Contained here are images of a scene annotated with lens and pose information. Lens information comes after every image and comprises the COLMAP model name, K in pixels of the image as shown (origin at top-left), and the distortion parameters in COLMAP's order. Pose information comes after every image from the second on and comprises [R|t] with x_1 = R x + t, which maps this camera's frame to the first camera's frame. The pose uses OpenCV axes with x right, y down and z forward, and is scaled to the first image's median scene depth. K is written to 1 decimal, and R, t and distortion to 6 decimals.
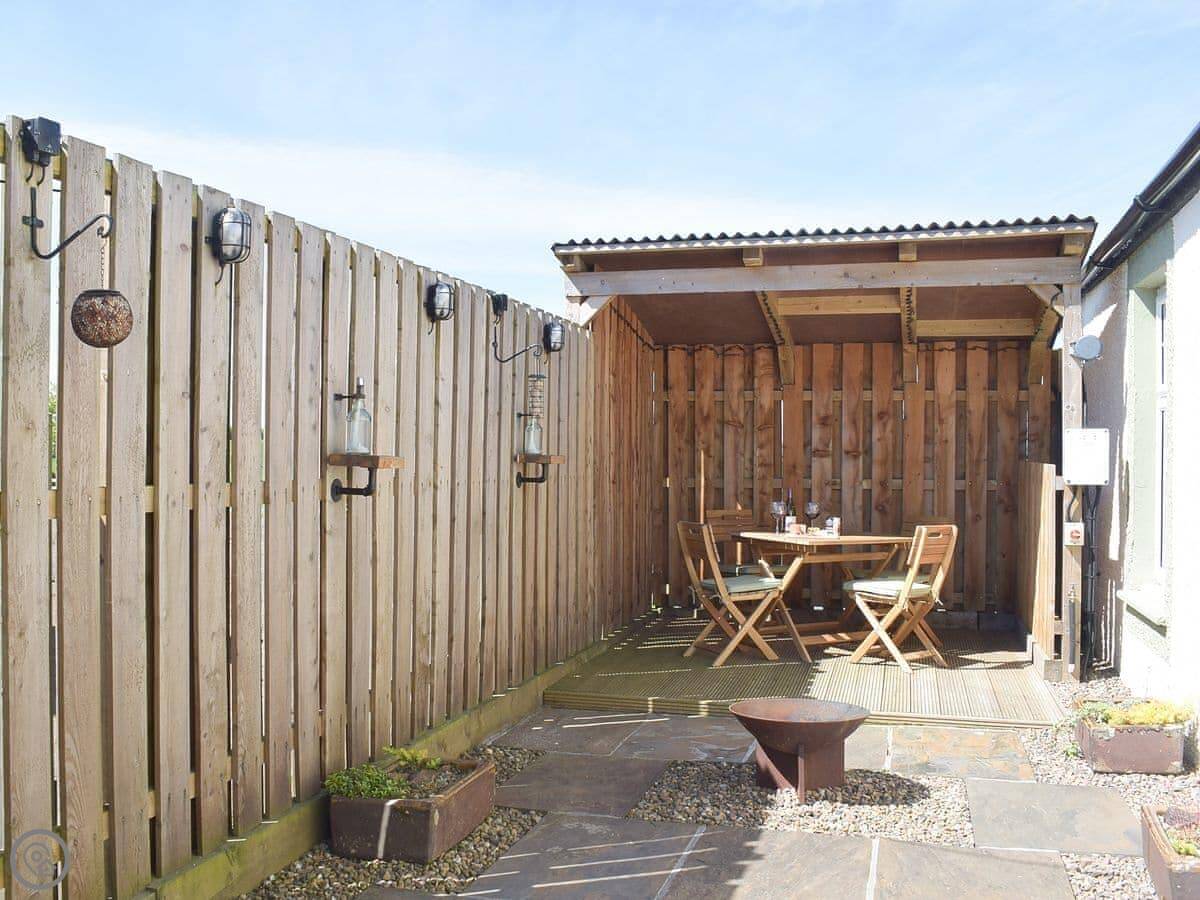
lens RADIAL K [[1097.2, 0, 600.0], [0, 1097.2, 419.9], [0, 0, 1]] dist [-0.085859, 0.002631]
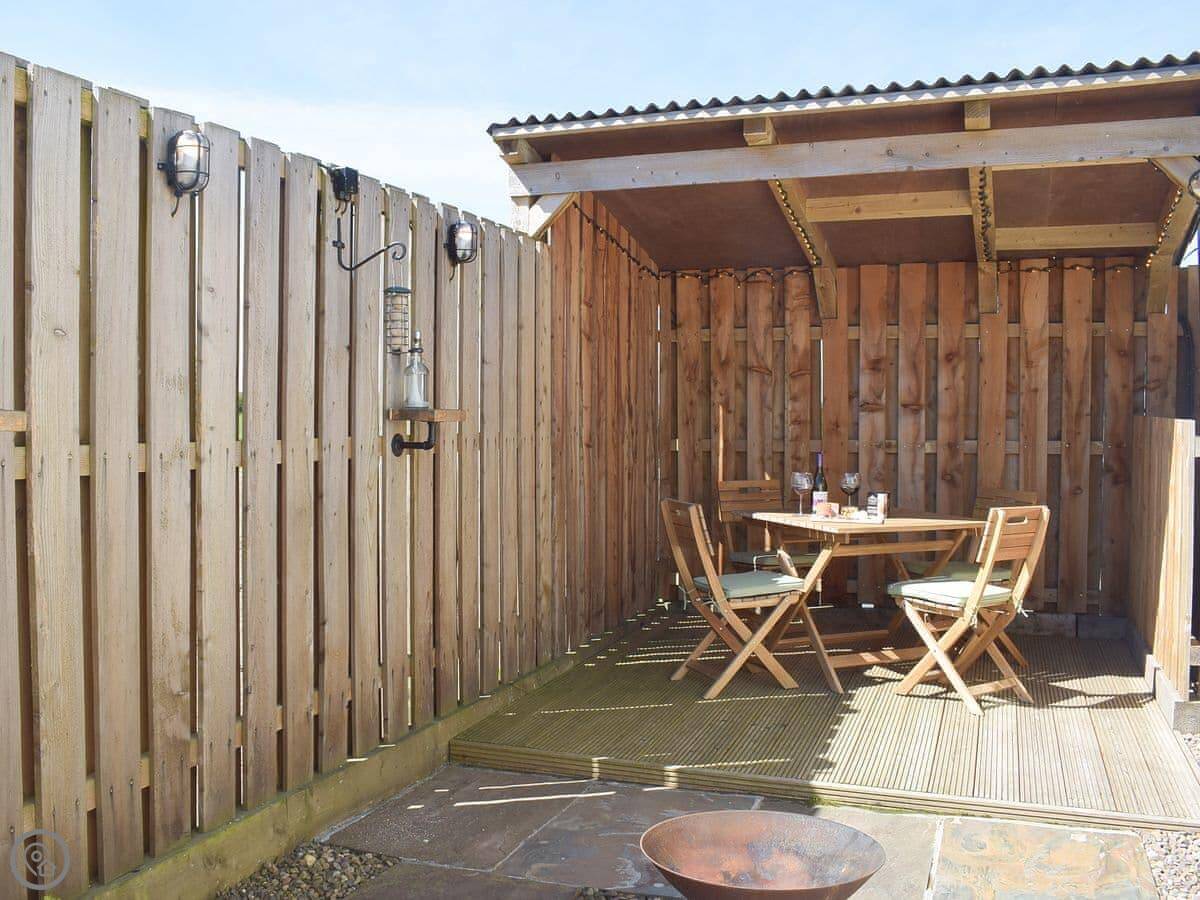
lens RADIAL K [[1097.2, 0, 600.0], [0, 1097.2, 419.9], [0, 0, 1]] dist [-0.085859, 0.002631]
pose [[0.996872, -0.005169, -0.078858, 0.083158], [0.008128, 0.999273, 0.037252, 0.010894], [0.078608, -0.037776, 0.996190, 0.248926]]
